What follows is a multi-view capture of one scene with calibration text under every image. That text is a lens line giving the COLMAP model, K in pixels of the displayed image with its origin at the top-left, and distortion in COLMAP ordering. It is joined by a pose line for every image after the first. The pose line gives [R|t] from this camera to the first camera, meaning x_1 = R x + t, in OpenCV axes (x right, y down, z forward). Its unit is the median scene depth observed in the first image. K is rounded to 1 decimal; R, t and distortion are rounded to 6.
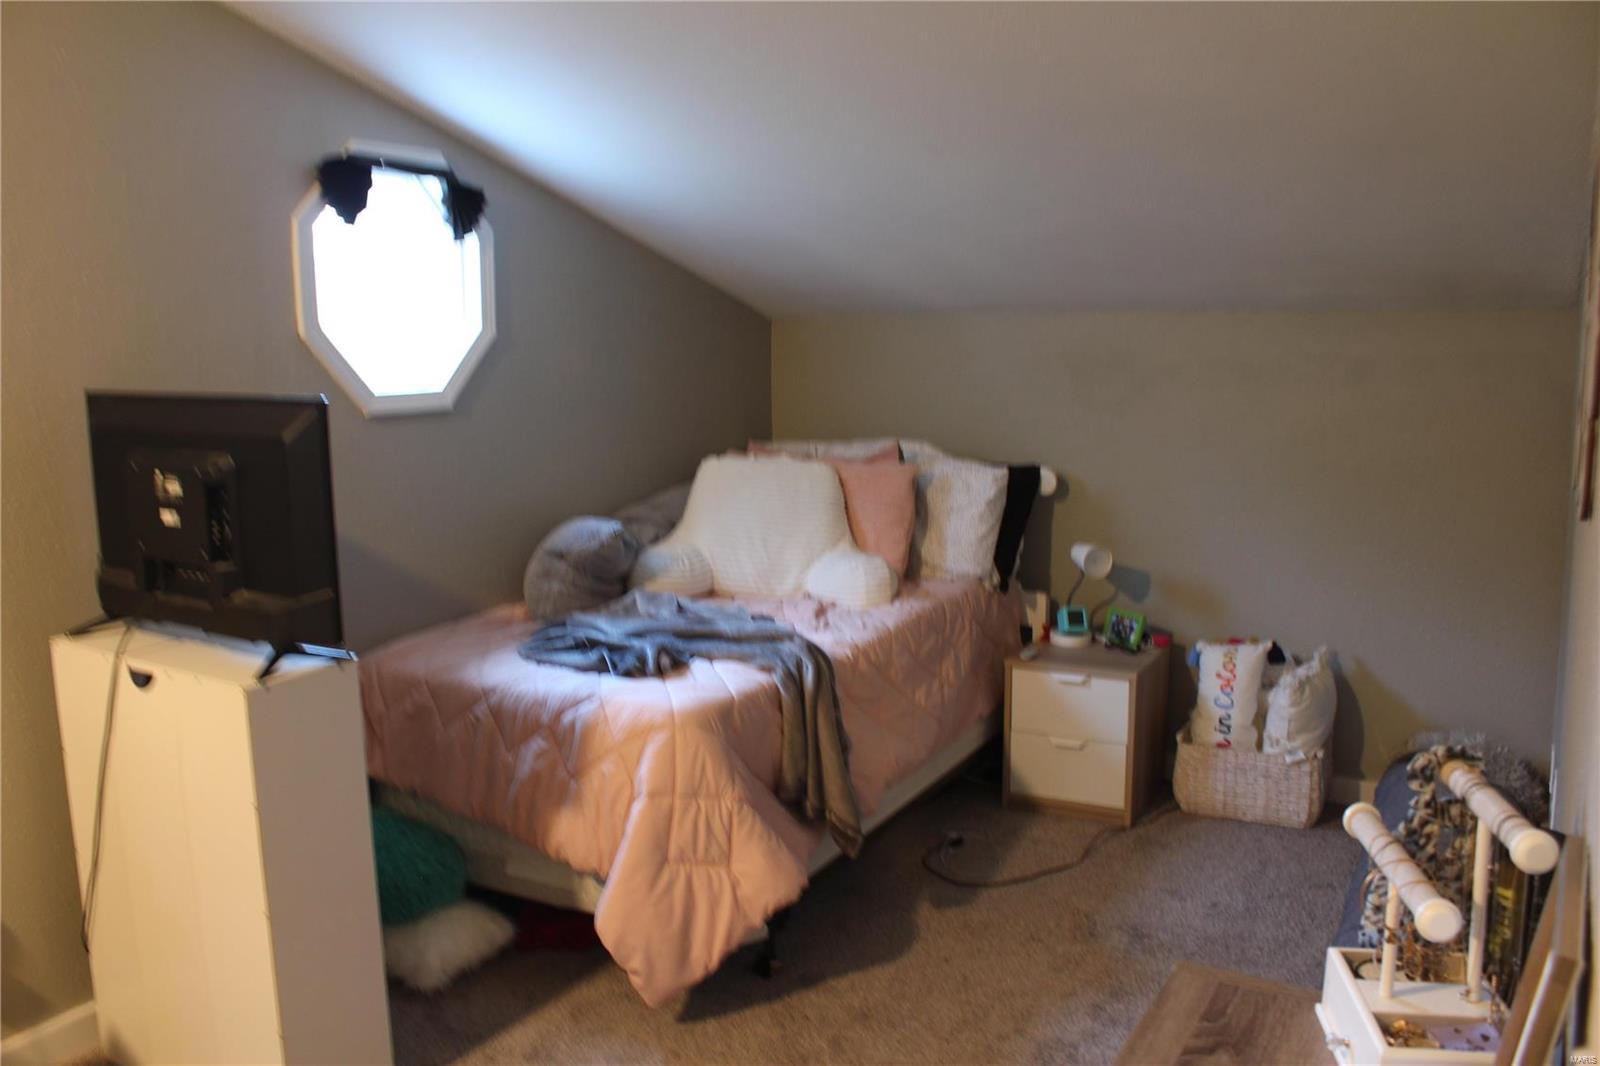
lens RADIAL K [[1357.0, 0, 799.9], [0, 1357.0, 535.5], [0, 0, 1]] dist [-0.159441, 0.131233]
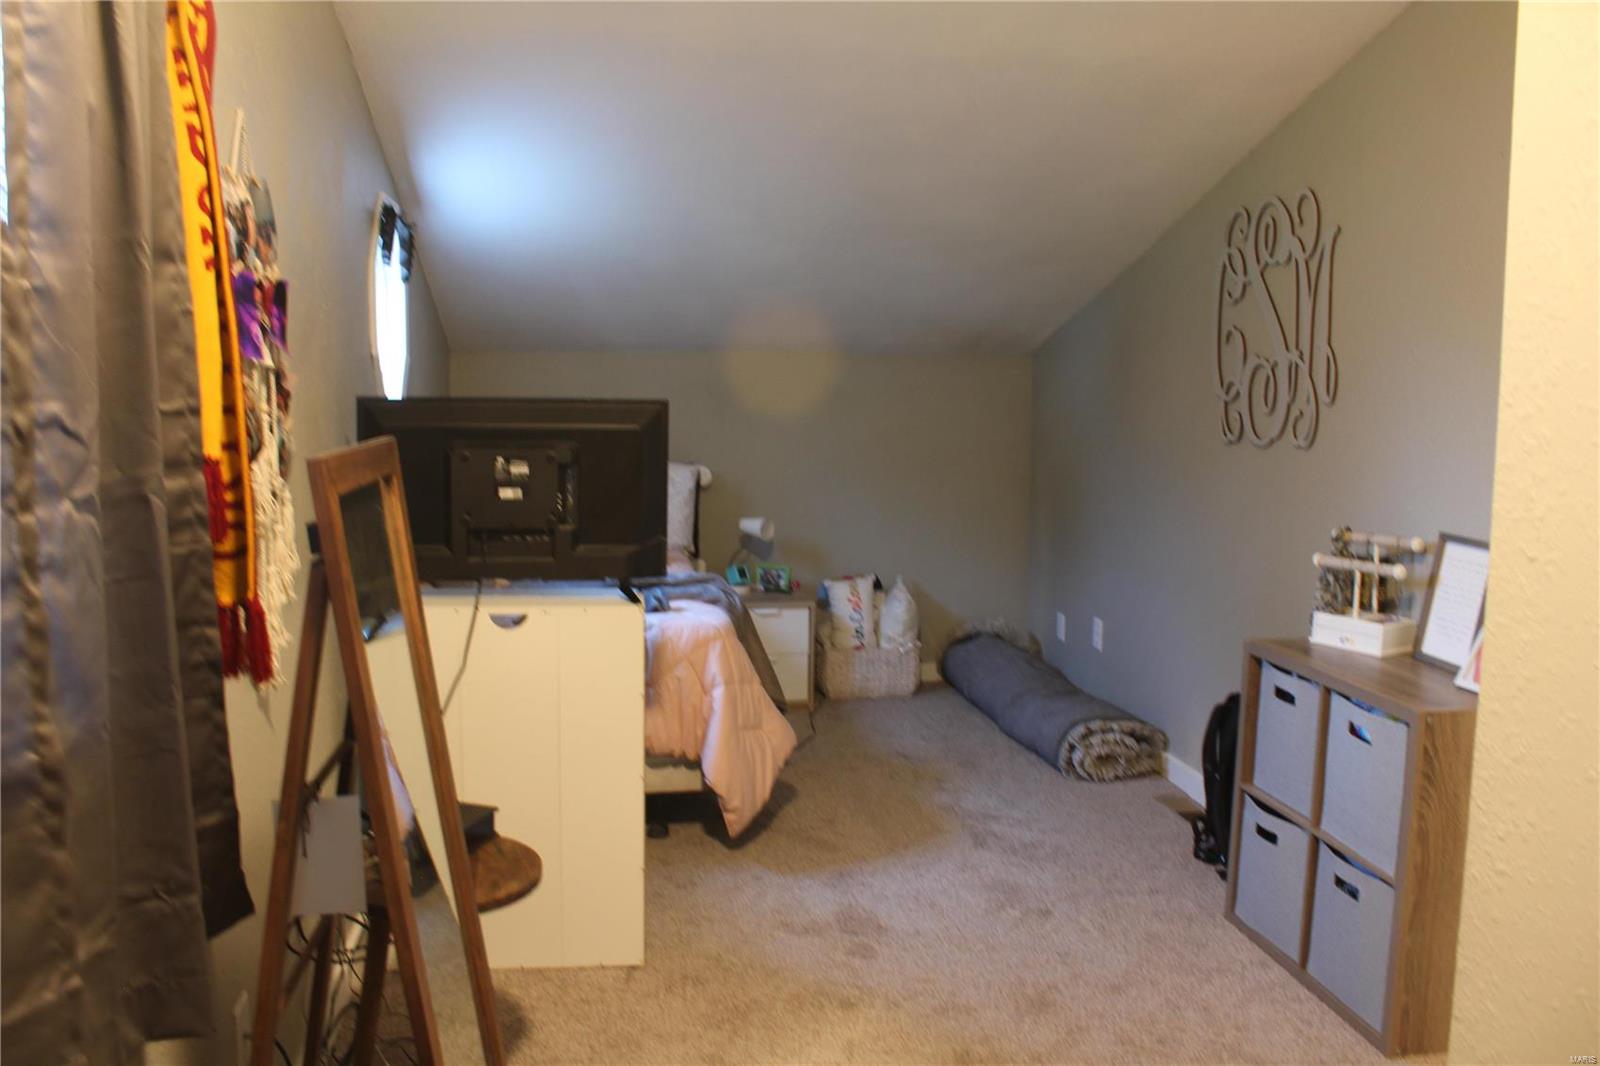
lens RADIAL K [[1357.0, 0, 799.9], [0, 1357.0, 533.0], [0, 0, 1]] dist [-0.159441, 0.131233]
pose [[0.768228, -0.056294, 0.637697, -0.680479], [0.074472, 0.997222, -0.001685, 0.029559], [-0.635830, 0.048785, 0.770286, -0.115488]]
